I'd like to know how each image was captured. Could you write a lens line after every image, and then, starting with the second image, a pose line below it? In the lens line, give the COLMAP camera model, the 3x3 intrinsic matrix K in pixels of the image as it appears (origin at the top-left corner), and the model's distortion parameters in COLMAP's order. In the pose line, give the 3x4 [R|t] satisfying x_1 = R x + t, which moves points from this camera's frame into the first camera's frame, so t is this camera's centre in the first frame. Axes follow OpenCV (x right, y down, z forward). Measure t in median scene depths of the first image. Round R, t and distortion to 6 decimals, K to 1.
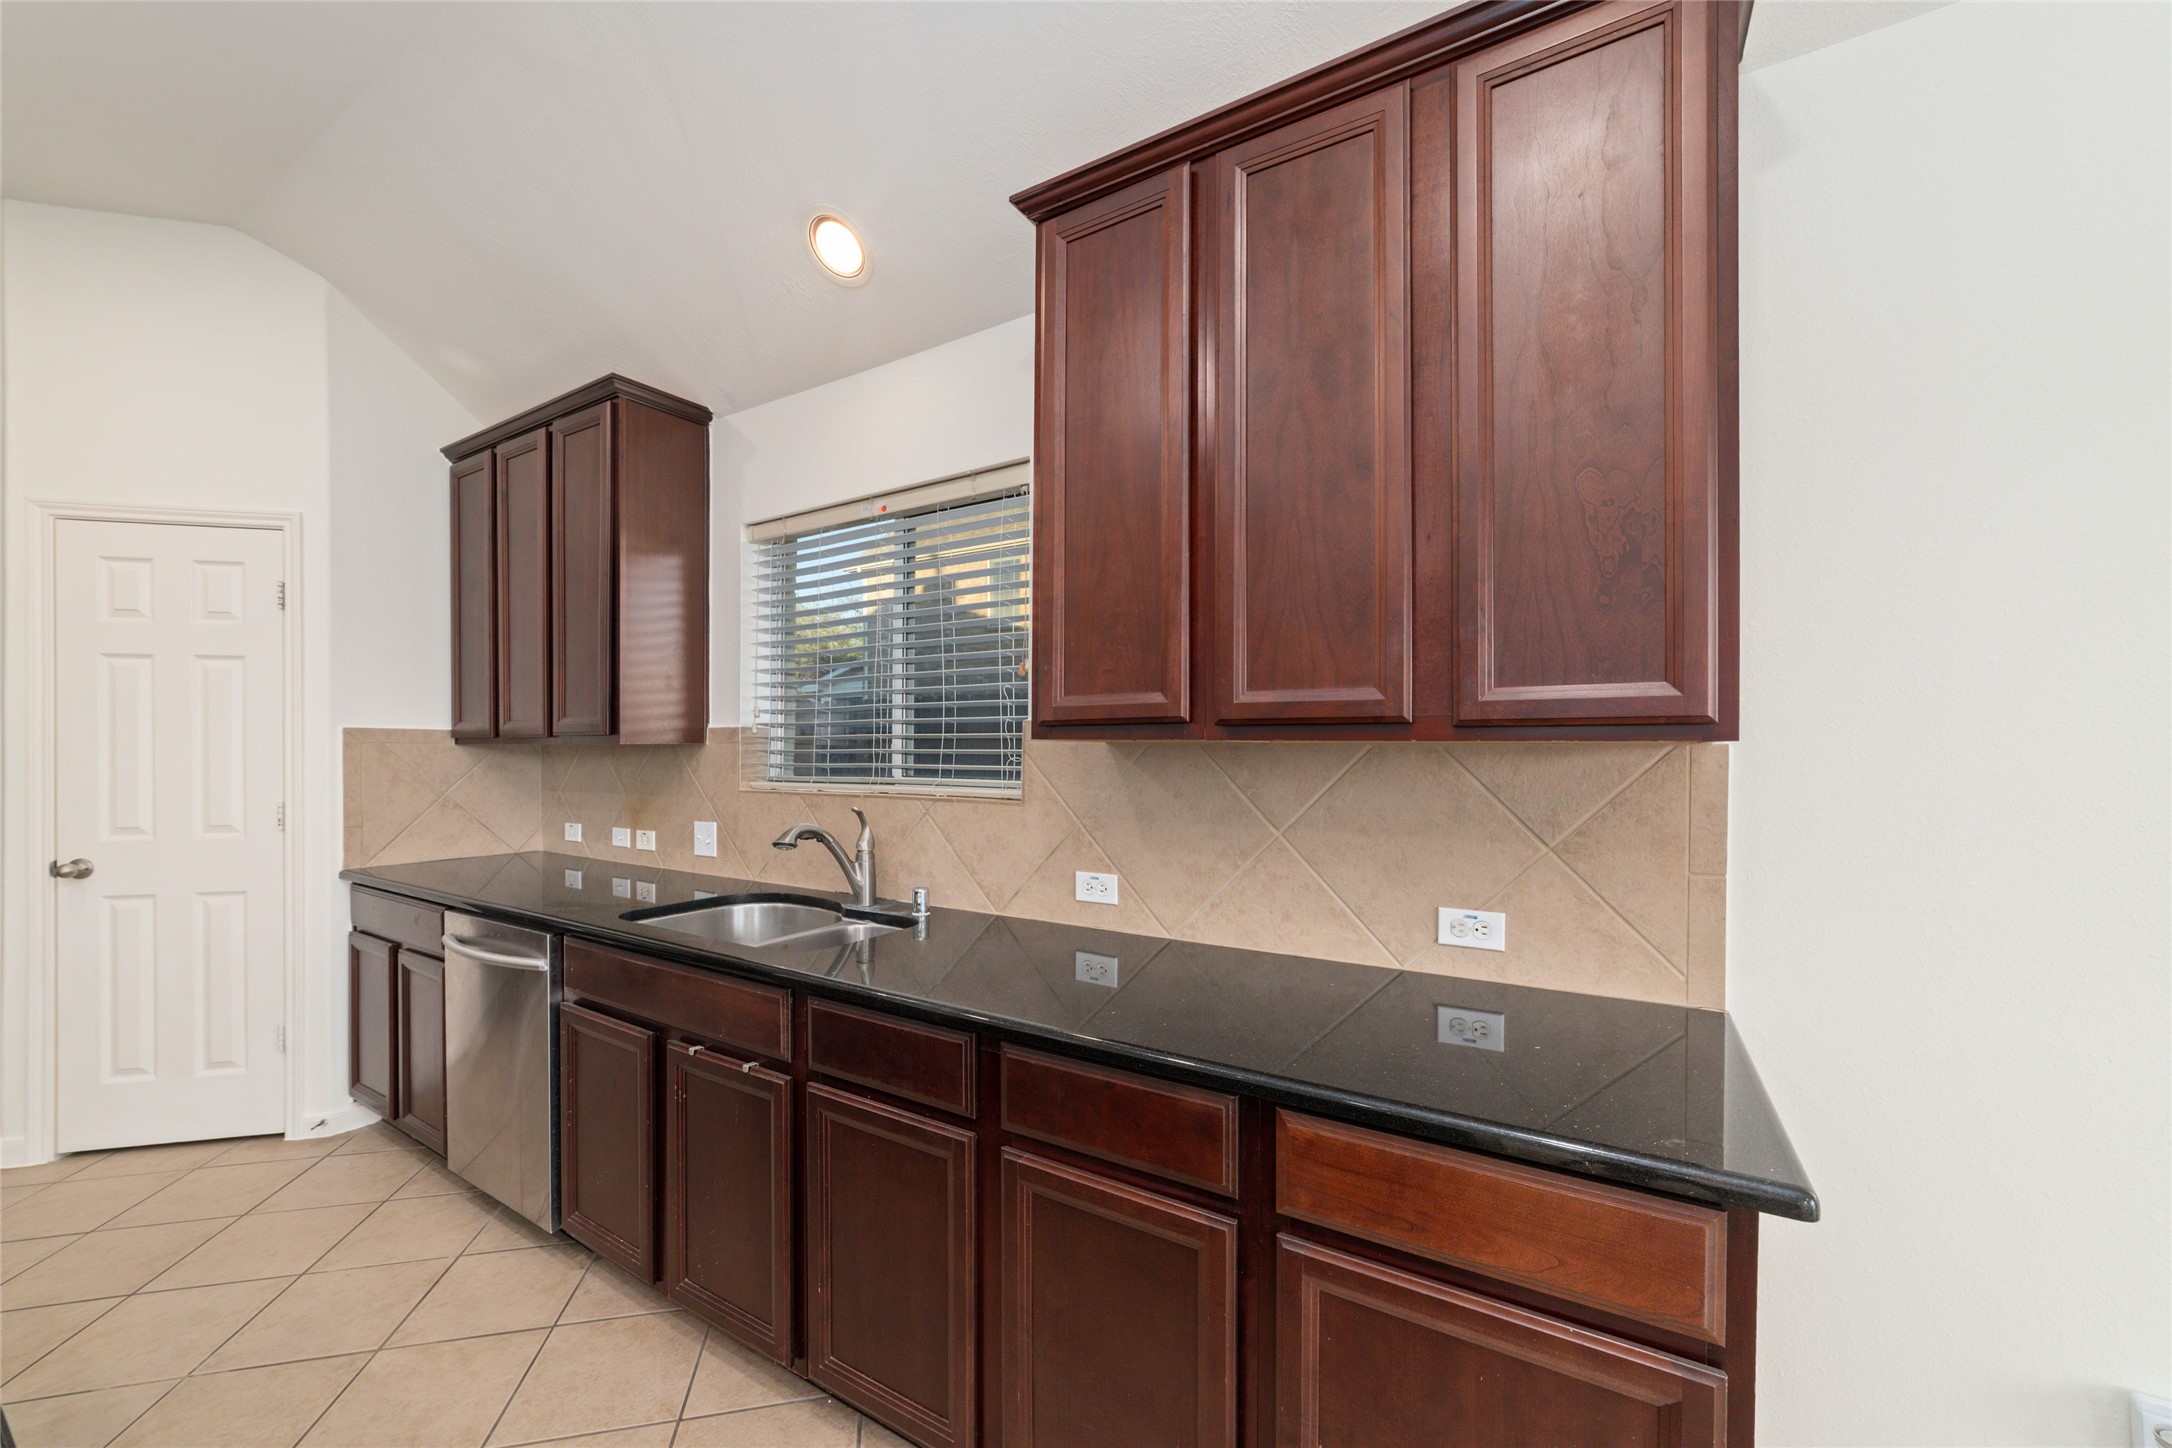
lens RADIAL K [[832.0, 0, 1083.5], [0, 832.0, 740.5], [0, 0, 1]] dist [-0.022127, 0.007941]
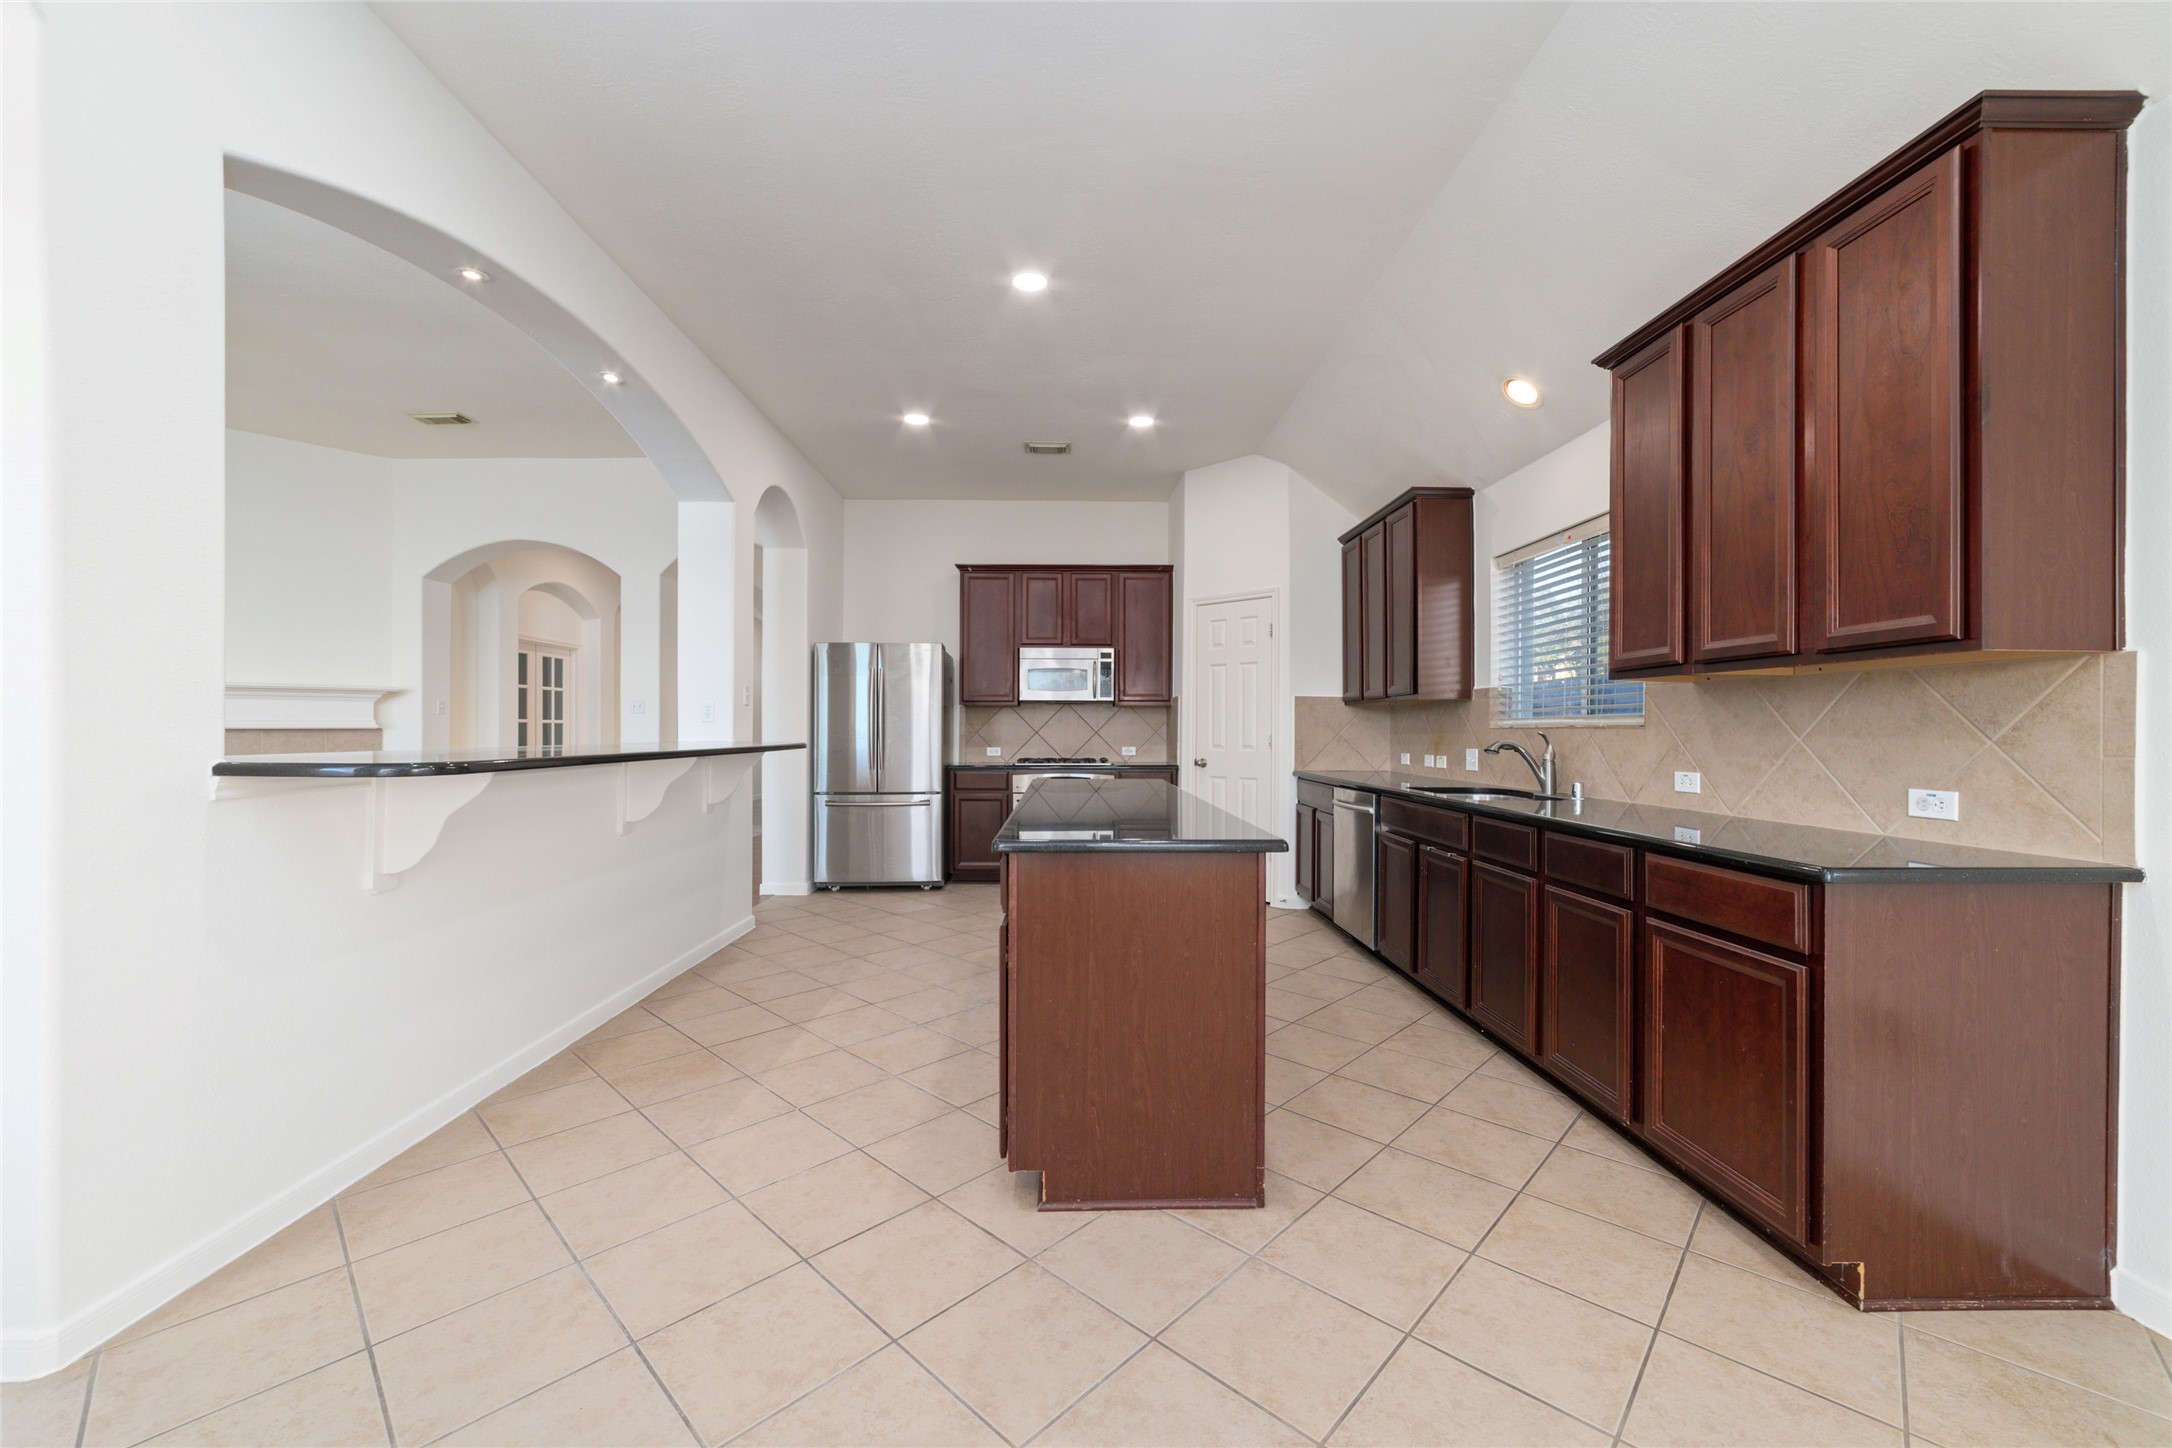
lens RADIAL K [[832.0, 0, 1083.5], [0, 832.0, 740.5], [0, 0, 1]] dist [-0.022127, 0.007941]
pose [[0.549539, 0.013757, -0.835355, 0.568586], [-0.000875, 0.999873, 0.015891, 0.072404], [0.835468, -0.008001, 0.549481, -0.605720]]
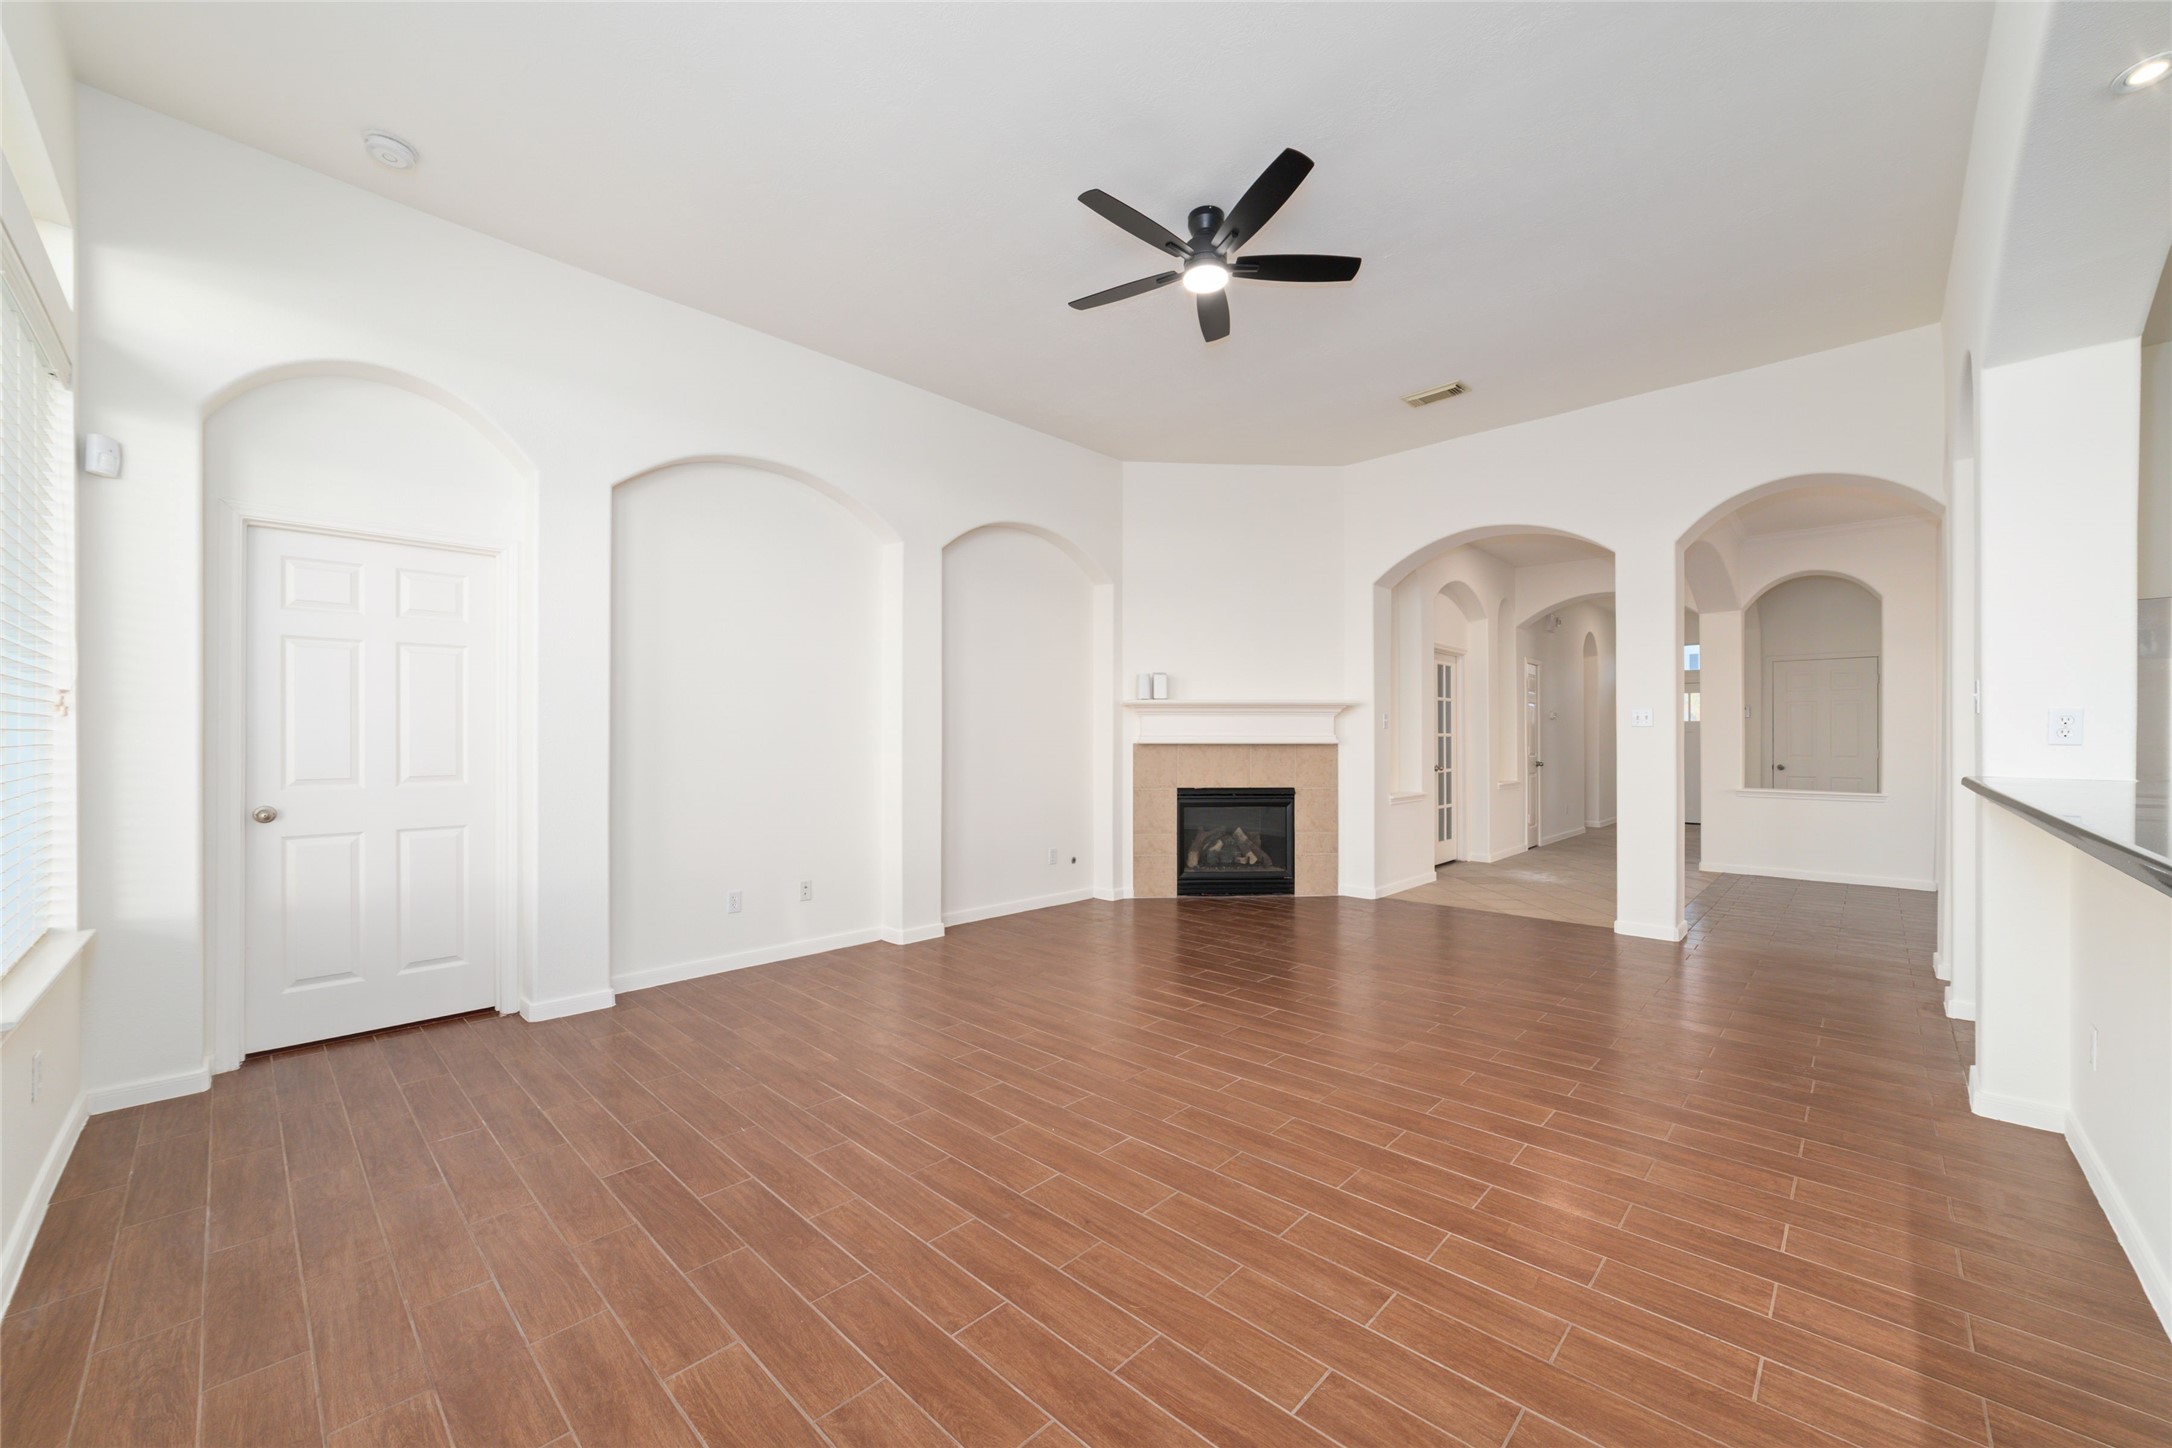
lens RADIAL K [[832.0, 0, 1083.5], [0, 832.0, 740.5], [0, 0, 1]] dist [-0.022127, 0.007941]
pose [[-0.203214, 0.006393, -0.979114, -0.282883], [-0.000362, 0.999978, 0.006605, 0.048396], [0.979134, 0.001697, -0.203207, -1.373116]]
